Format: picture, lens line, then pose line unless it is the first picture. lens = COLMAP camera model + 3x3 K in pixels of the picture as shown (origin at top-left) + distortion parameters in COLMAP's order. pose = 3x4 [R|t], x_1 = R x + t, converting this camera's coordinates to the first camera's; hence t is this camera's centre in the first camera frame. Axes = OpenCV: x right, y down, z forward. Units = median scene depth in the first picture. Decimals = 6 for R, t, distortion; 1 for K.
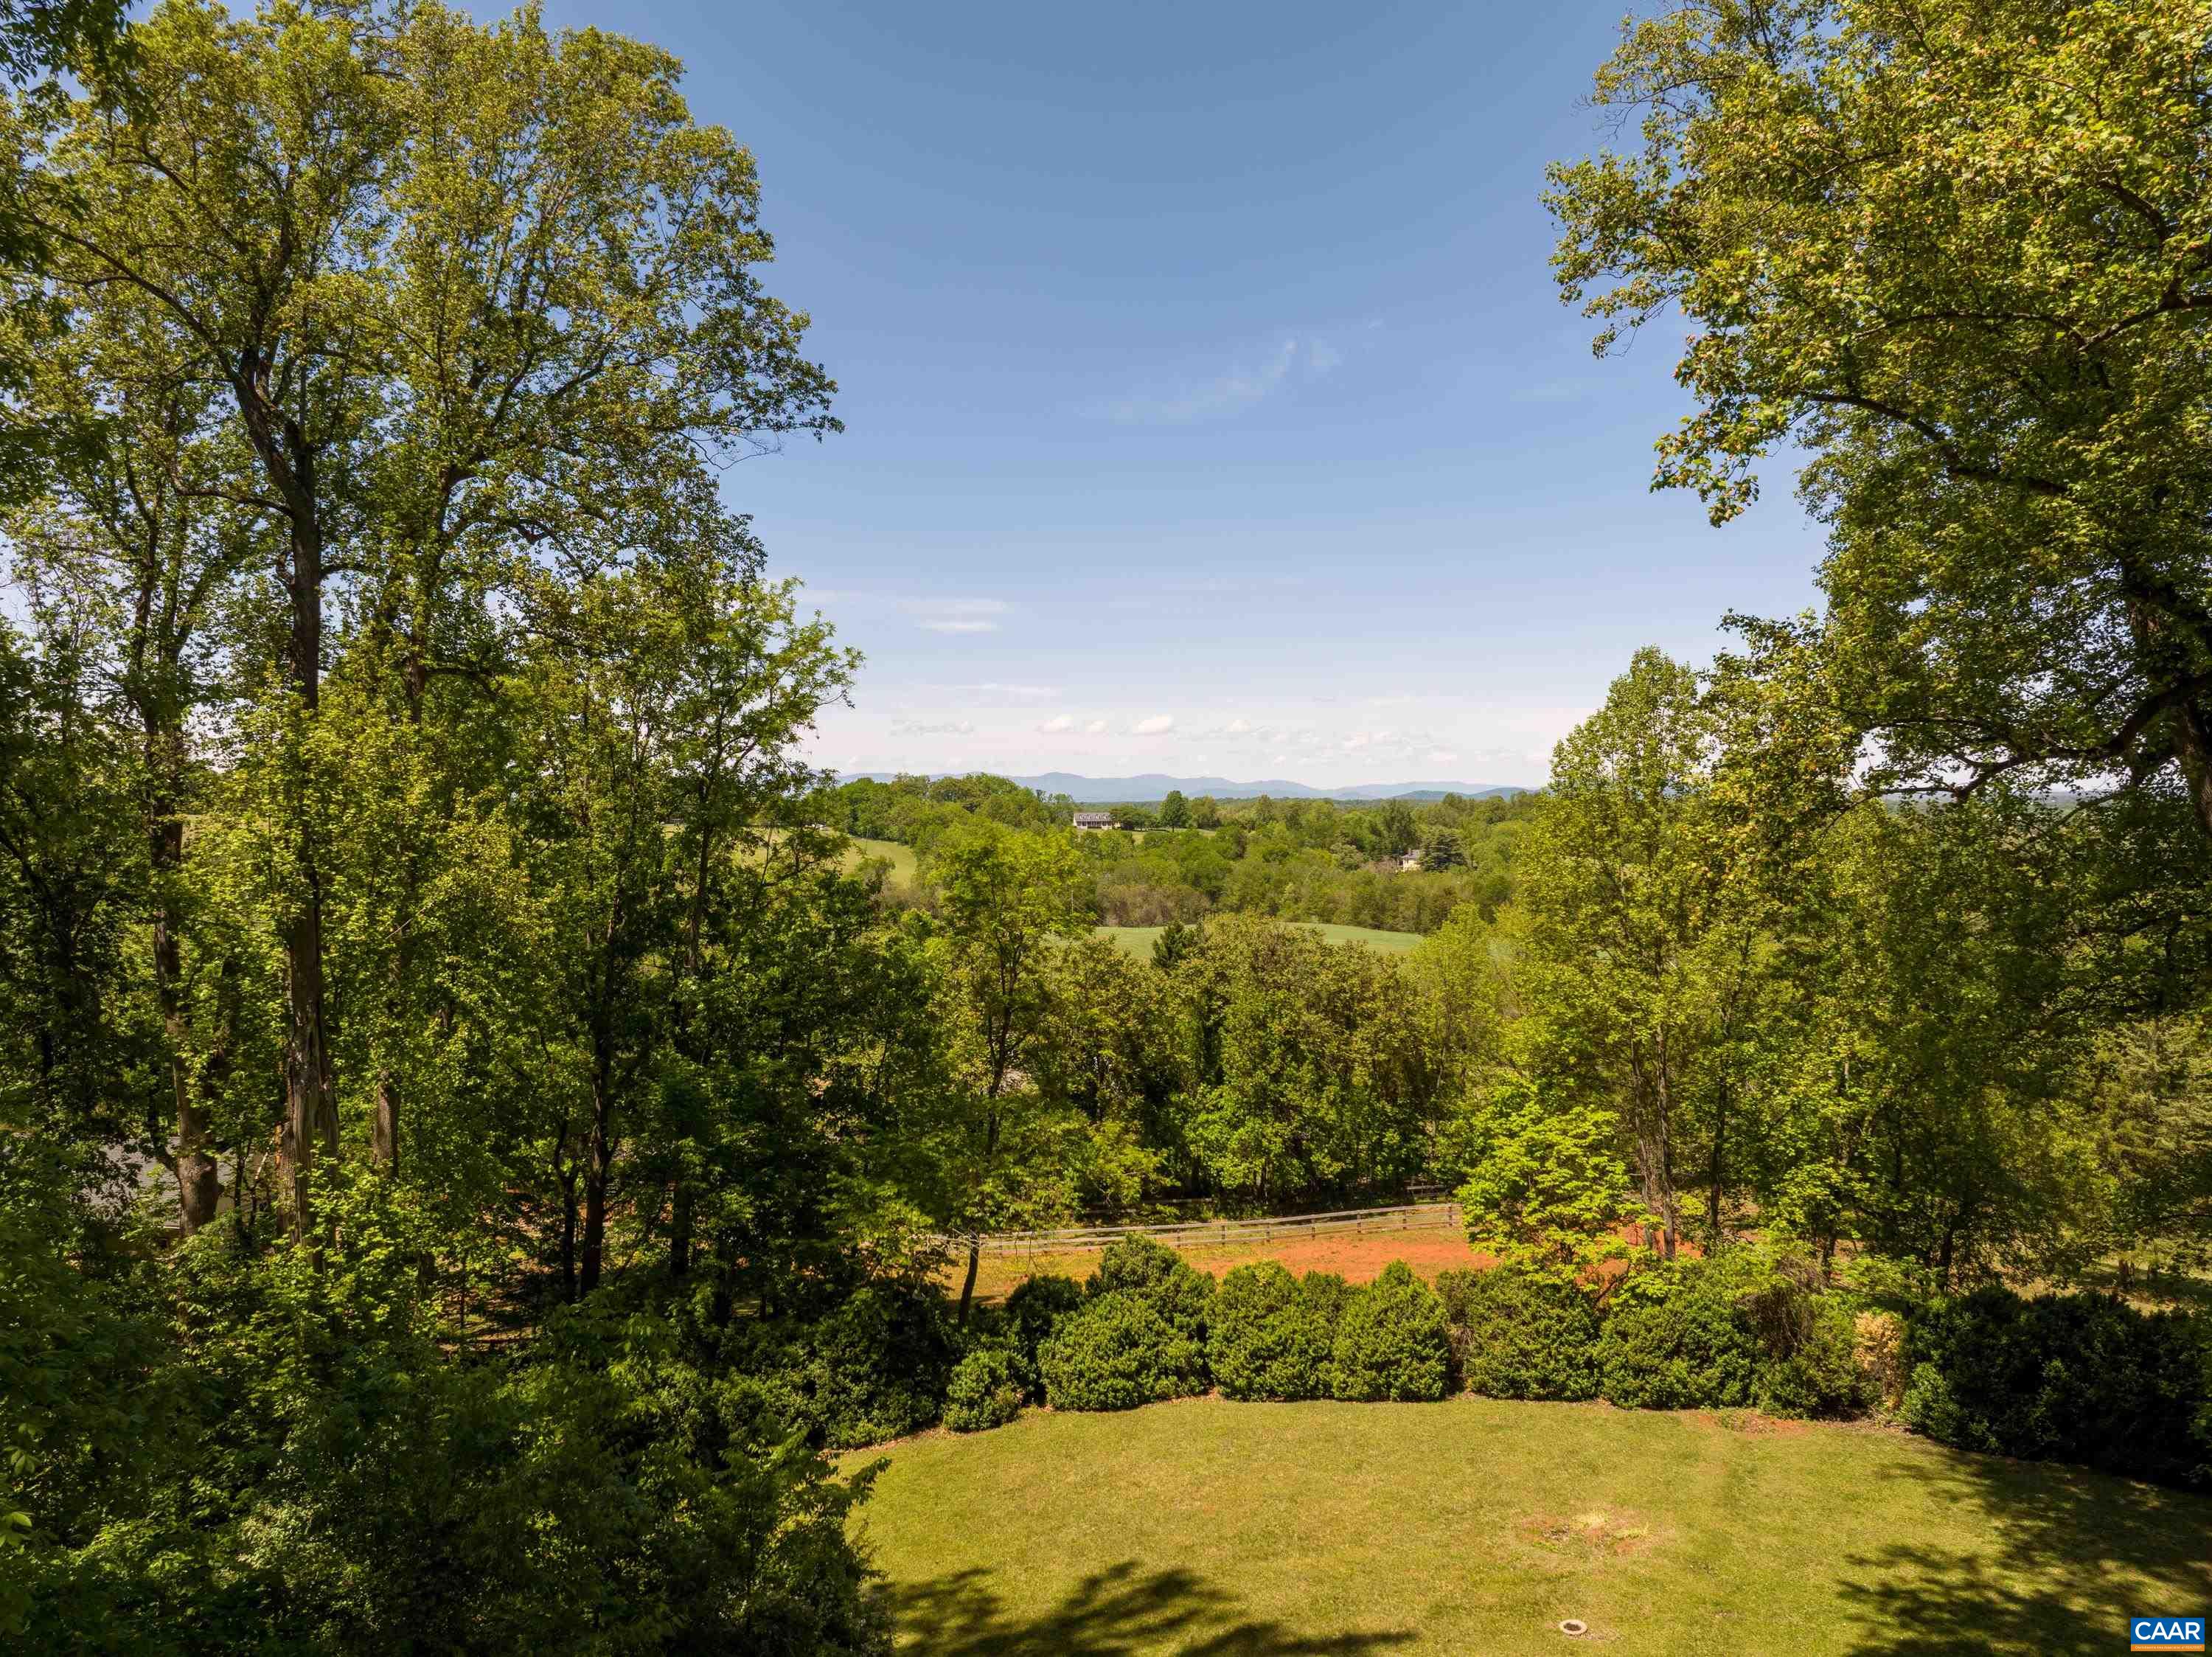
lens RADIAL K [[1569.4, 0, 1105.4], [0, 1569.4, 822.5], [0, 0, 1]] dist [-0.043406, 0.013186]
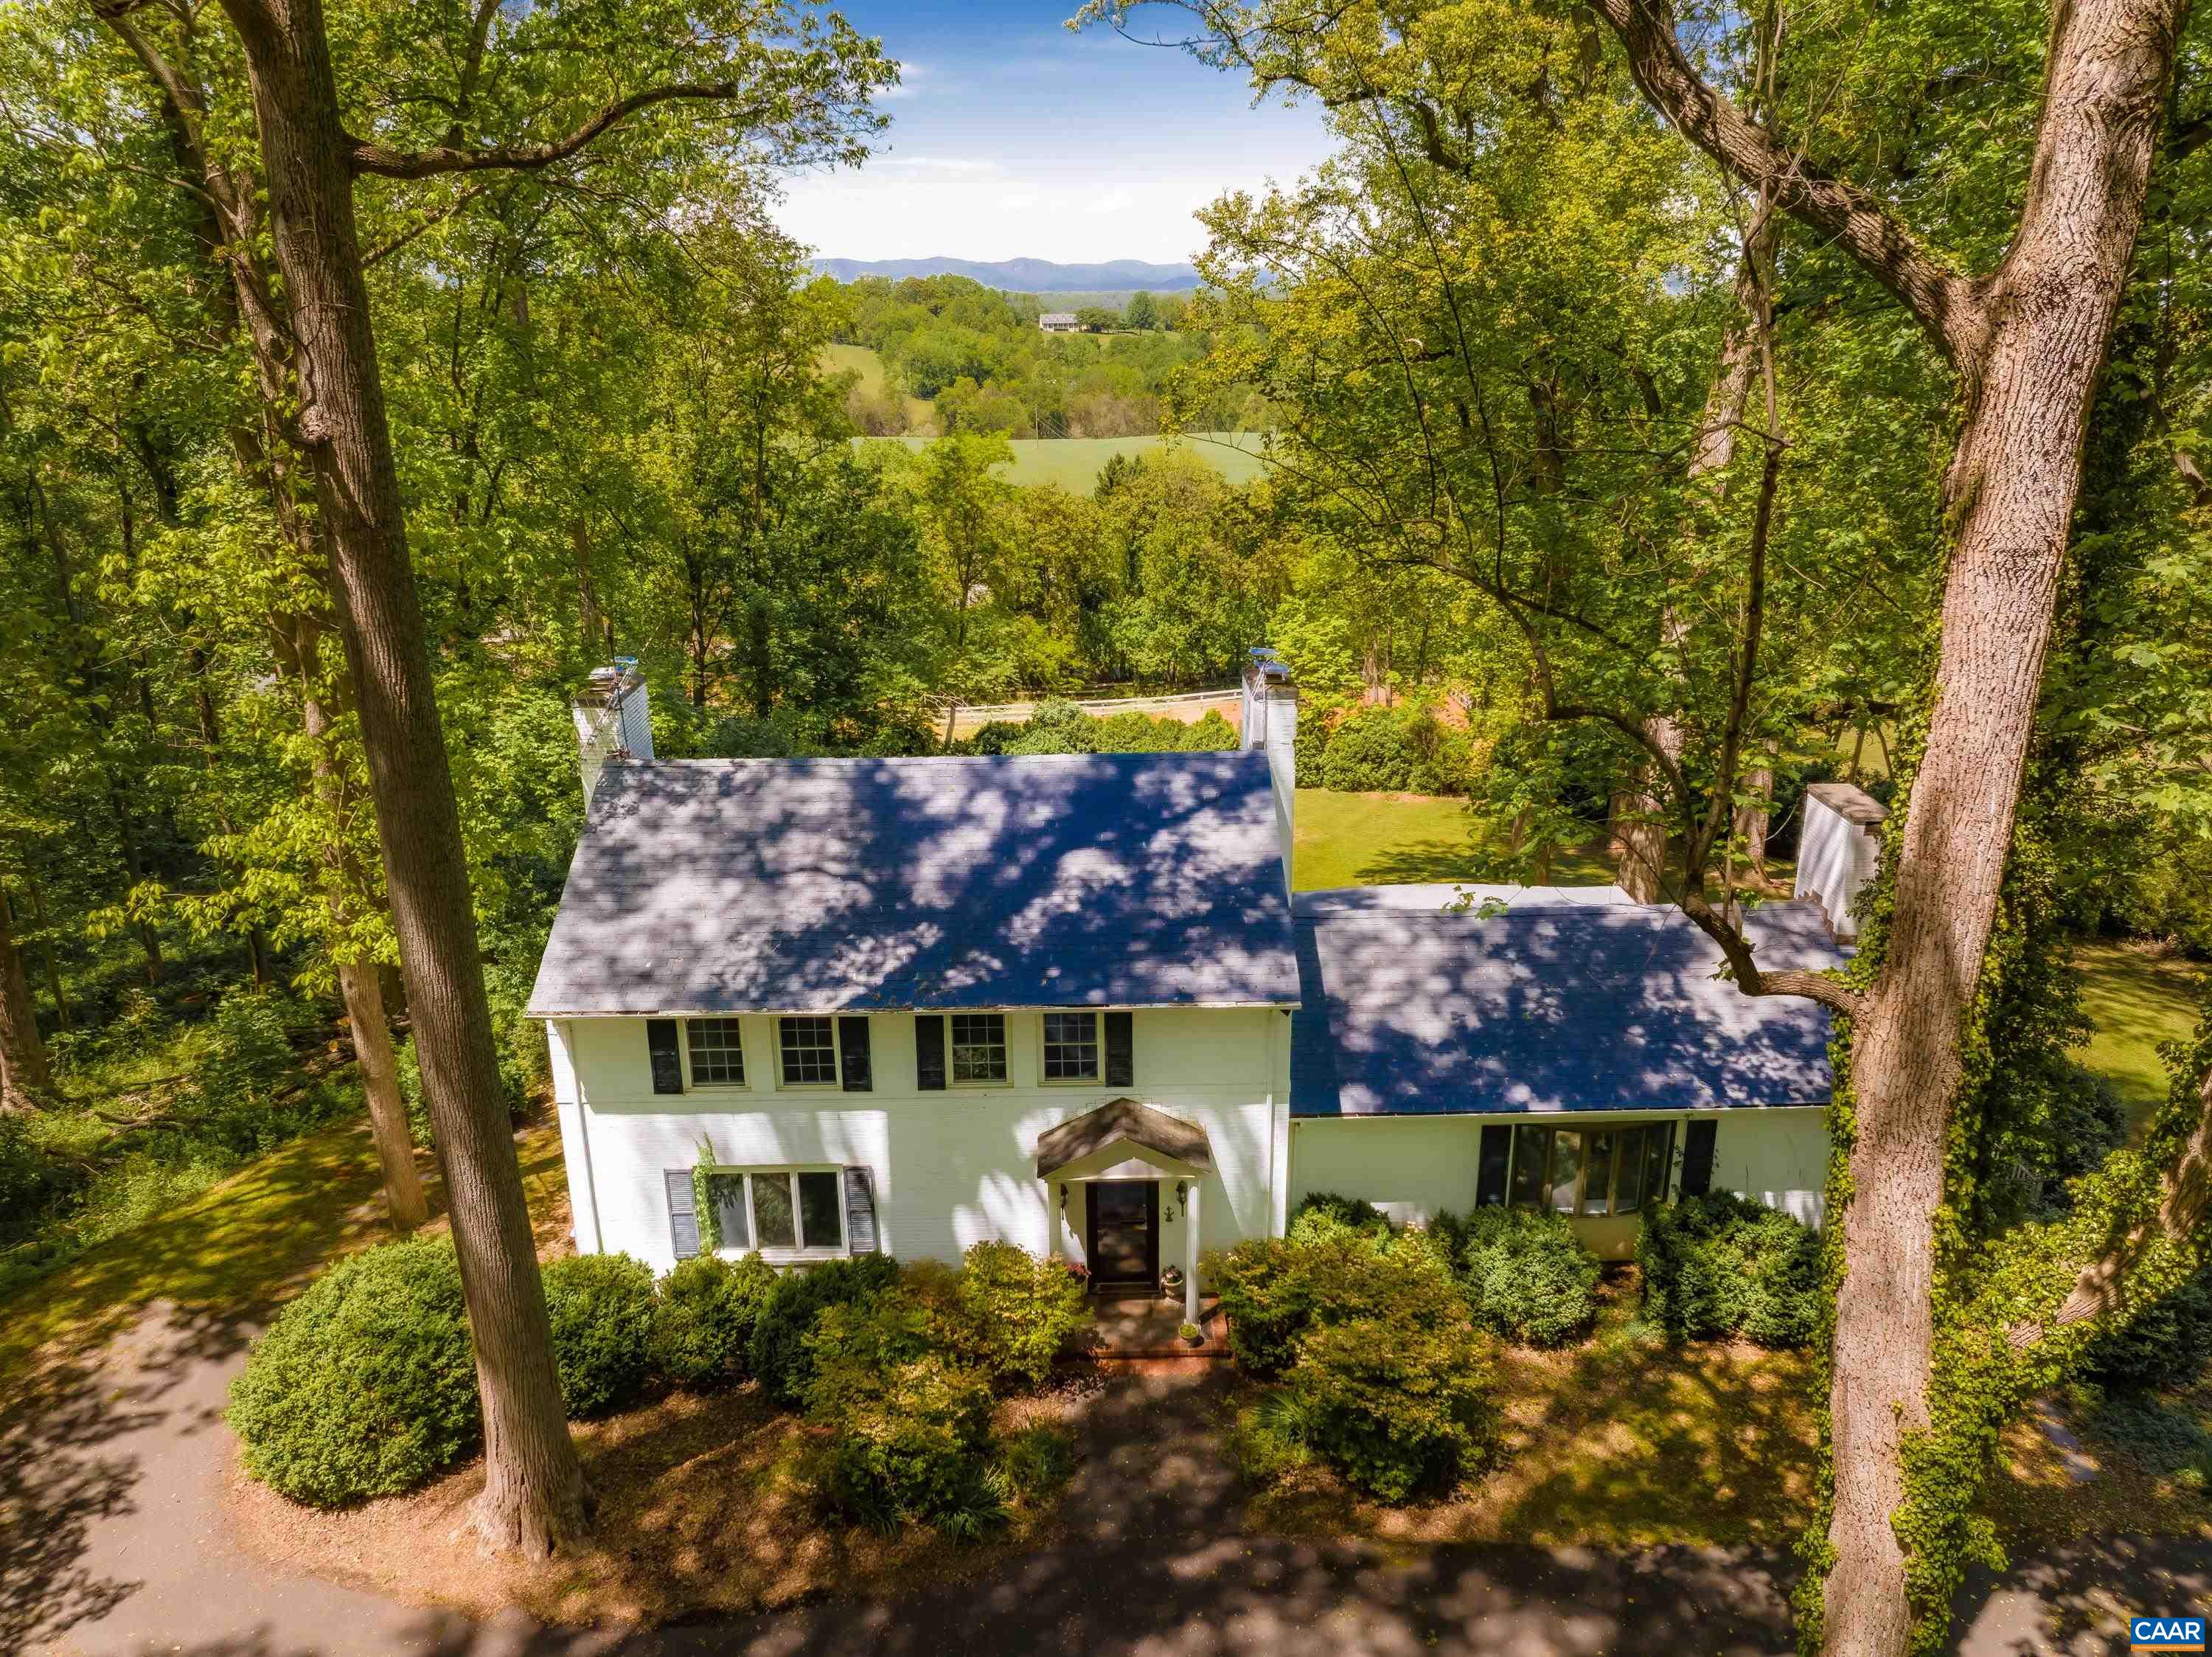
lens RADIAL K [[1569.4, 0, 1118.7], [0, 1569.4, 837.4], [0, 0, 1]] dist [-0.043406, 0.013186]
pose [[0.999679, -0.005749, 0.024685, 0.041015], [-0.002416, 0.947886, 0.318601, -0.099531], [-0.025230, -0.318559, 0.947567, -0.511095]]
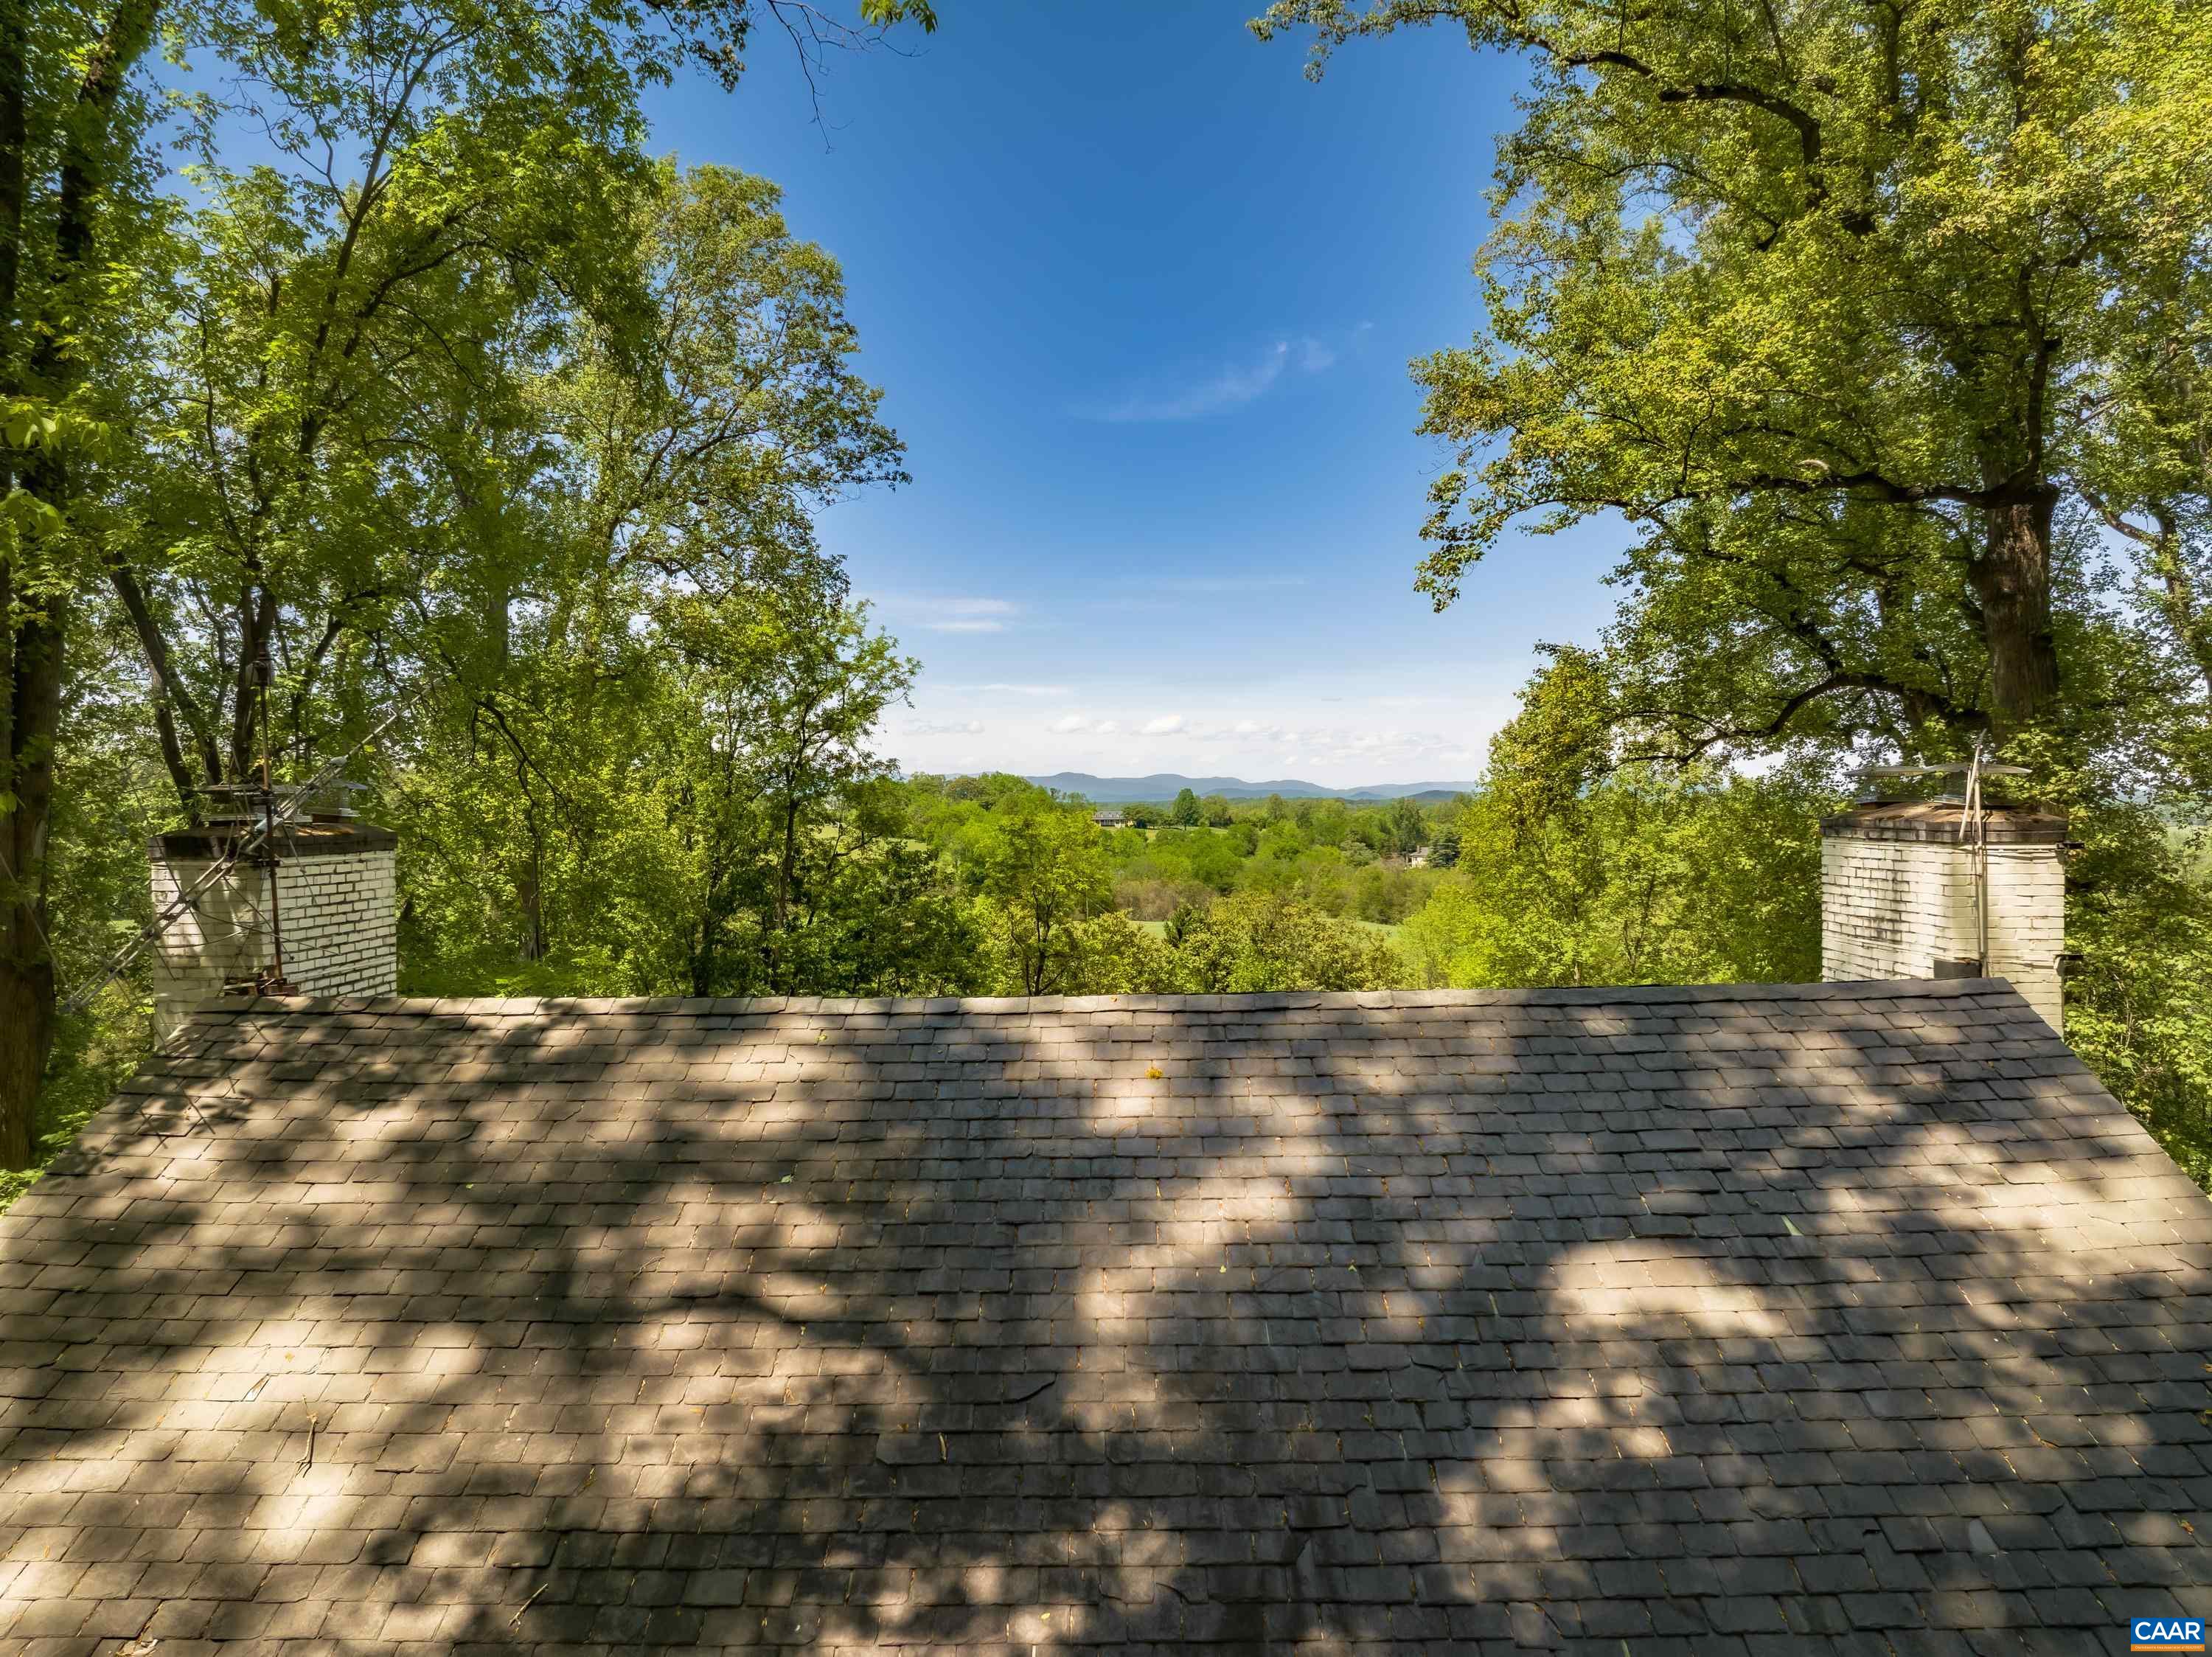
lens RADIAL K [[1569.4, 0, 1110.5], [0, 1569.4, 827.1], [0, 0, 1]] dist [-0.043406, 0.013186]
pose [[0.999988, -0.000240, -0.004938, -0.003568], [0.000253, 0.999996, 0.002780, 0.016323], [0.004938, -0.002781, 0.999984, -0.207232]]
